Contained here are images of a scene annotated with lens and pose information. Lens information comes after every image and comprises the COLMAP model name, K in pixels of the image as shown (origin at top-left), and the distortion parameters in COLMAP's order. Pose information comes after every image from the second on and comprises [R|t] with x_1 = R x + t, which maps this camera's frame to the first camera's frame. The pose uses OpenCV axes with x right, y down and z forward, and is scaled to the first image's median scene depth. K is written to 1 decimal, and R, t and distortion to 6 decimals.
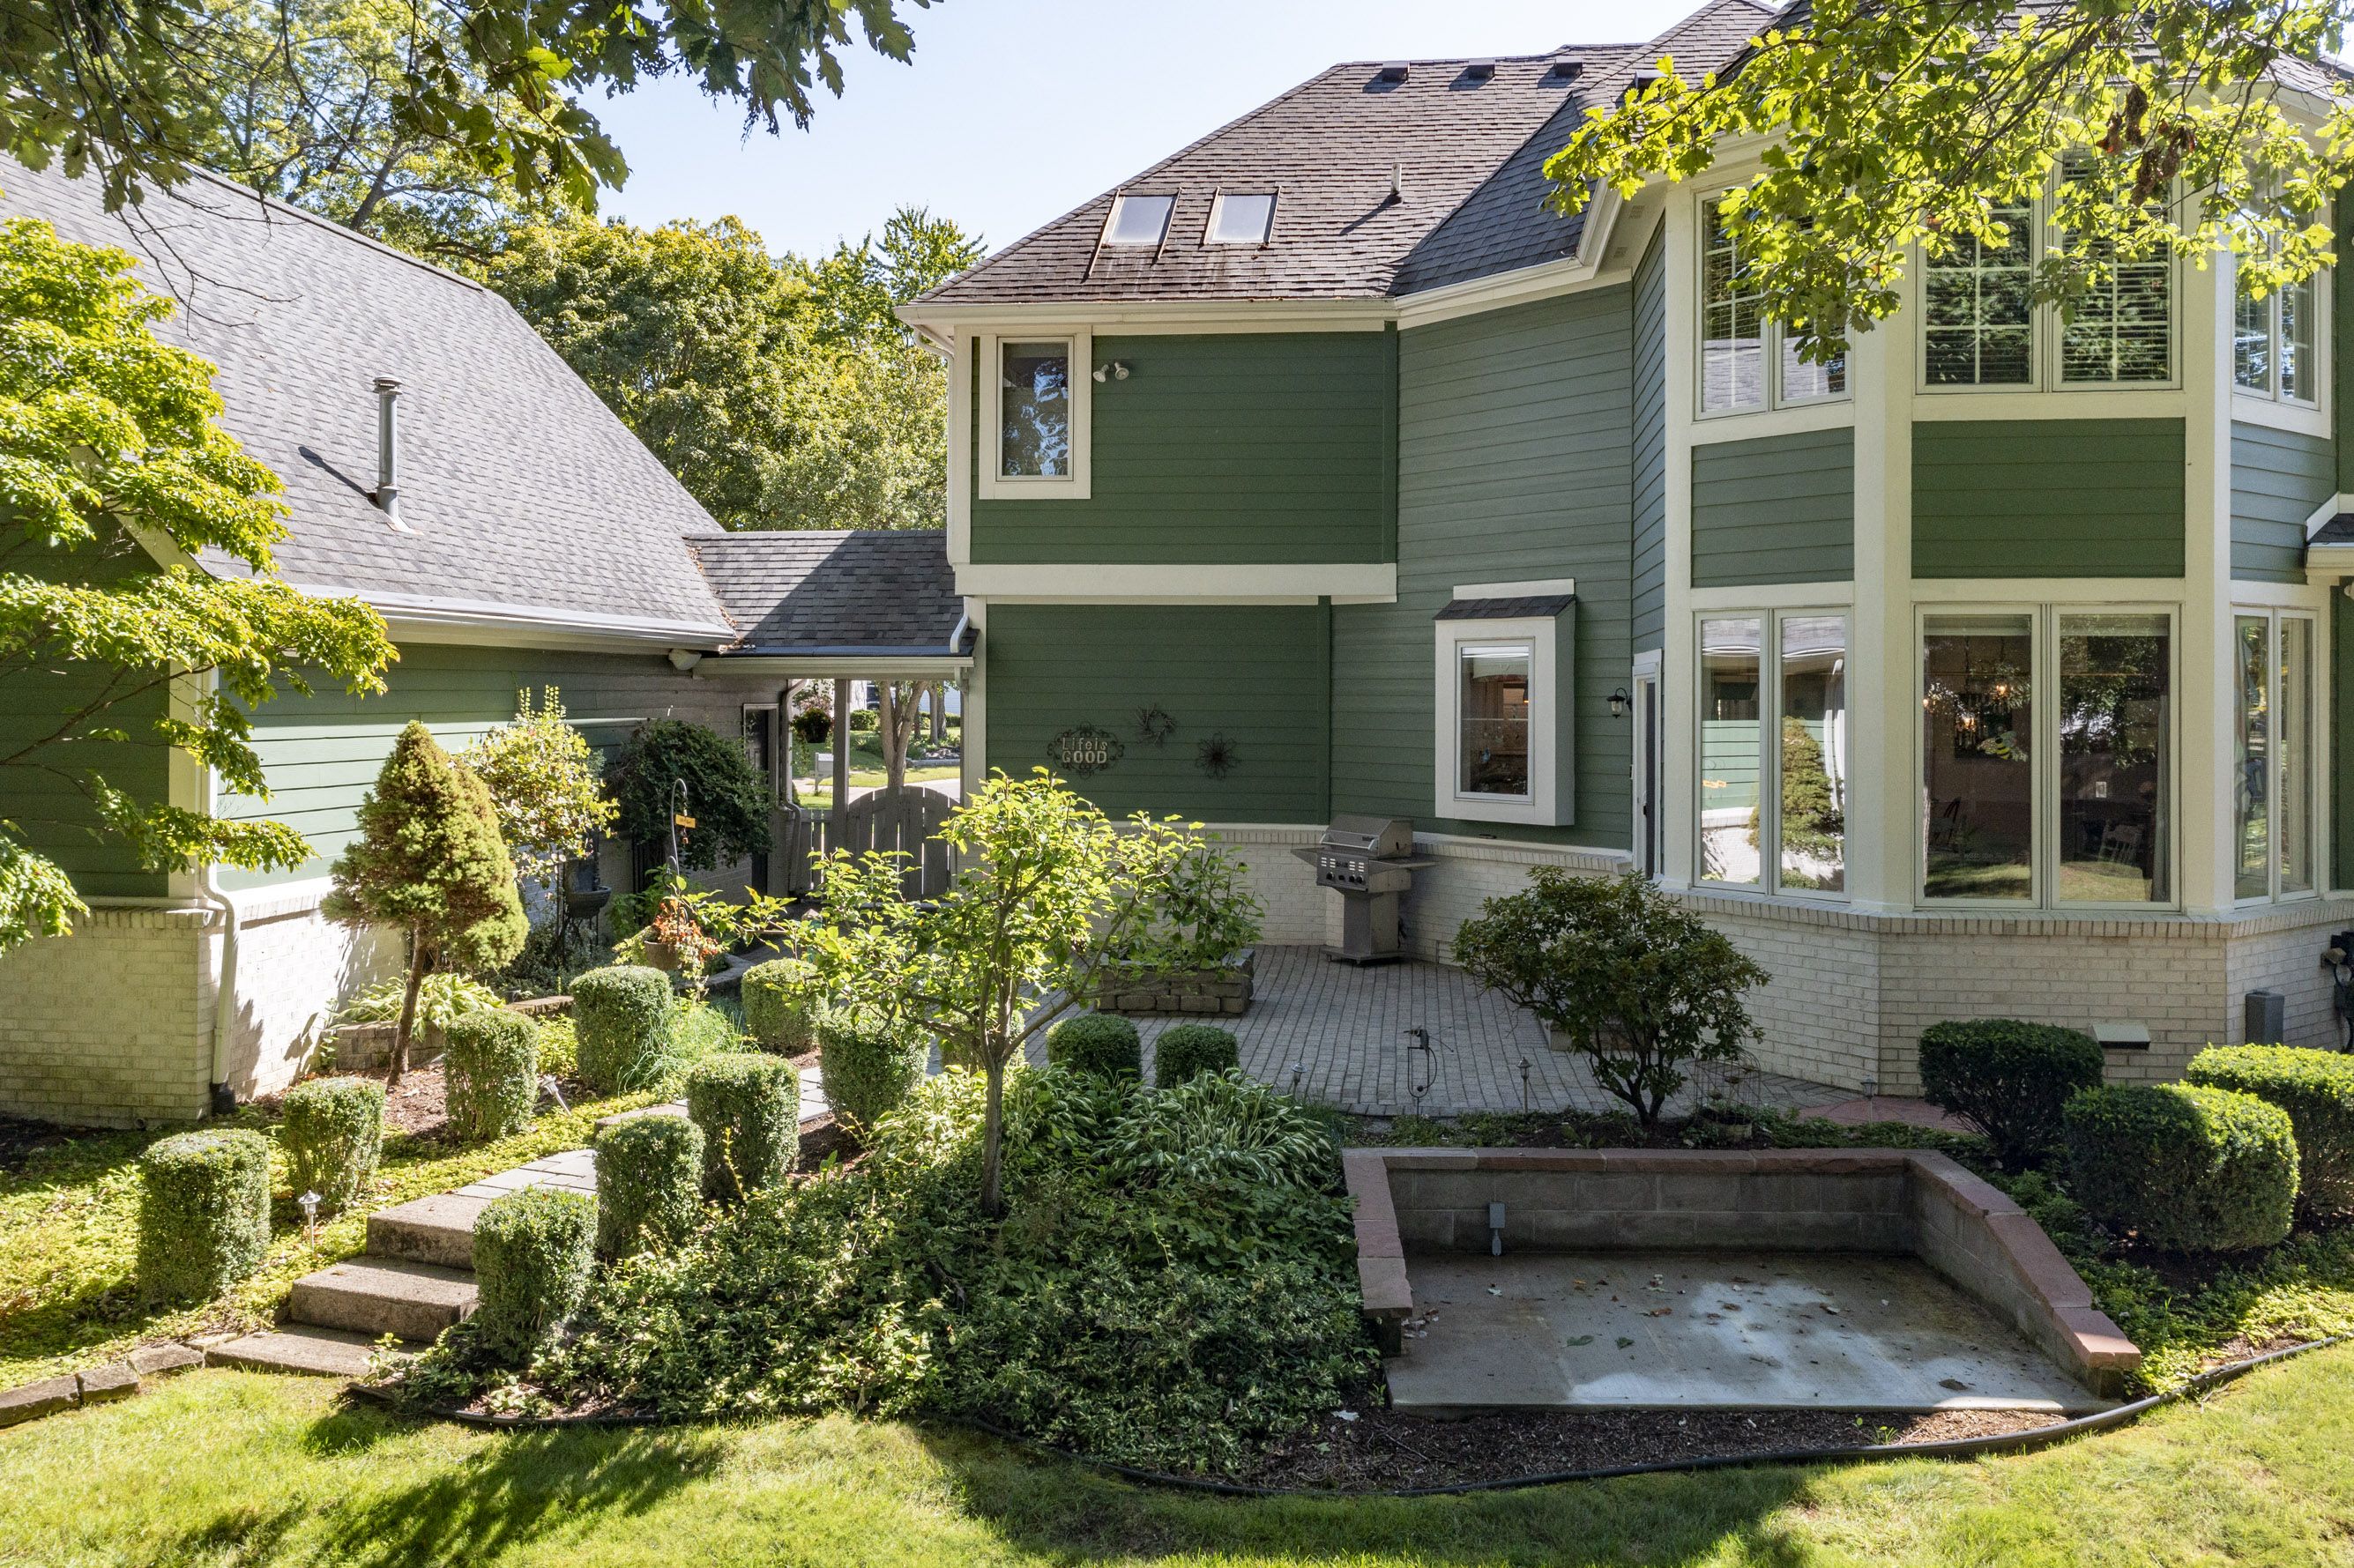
lens RADIAL K [[1985.2, 0, 1176.5], [0, 1985.2, 651.5], [0, 0, 1]] dist [0.004651, 0.011275]
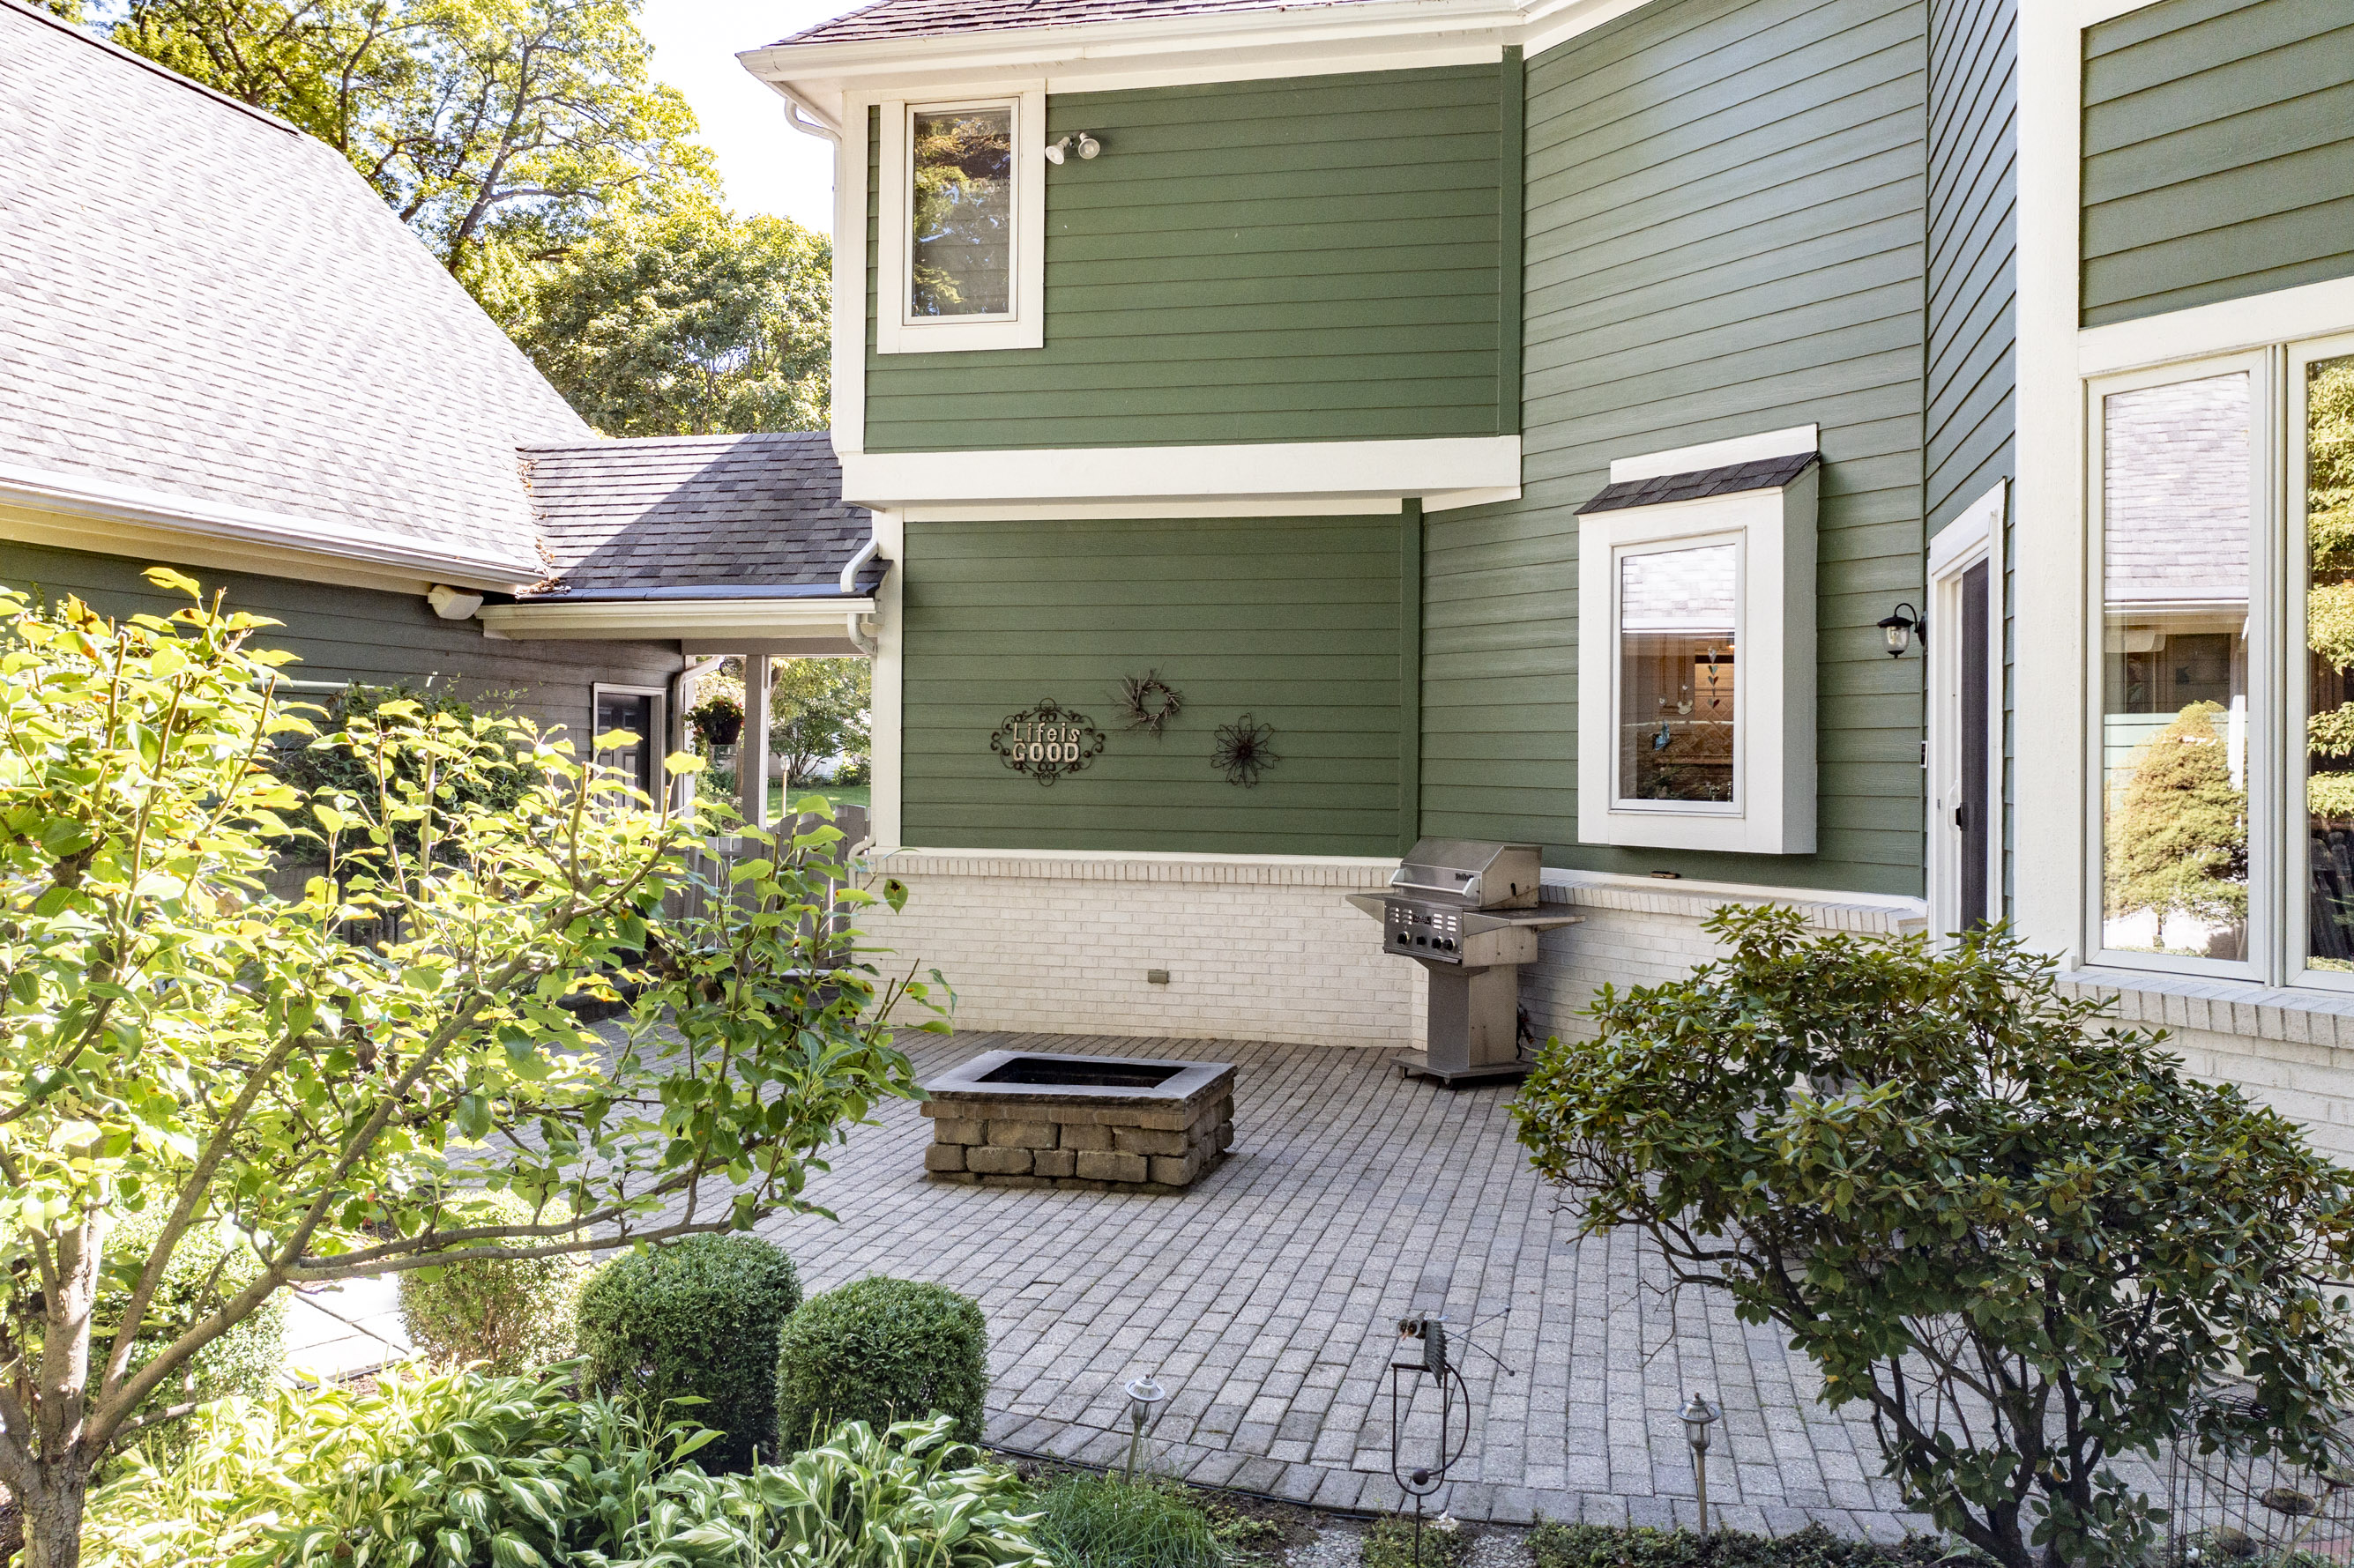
lens RADIAL K [[1985.2, 0, 1179.0], [0, 1985.2, 724.3], [0, 0, 1]] dist [0.004651, 0.011275]
pose [[0.994272, 0.002590, -0.106852, 0.070119], [-0.002326, 0.999994, 0.002589, 0.043633], [0.106858, -0.002325, 0.994272, 0.366127]]
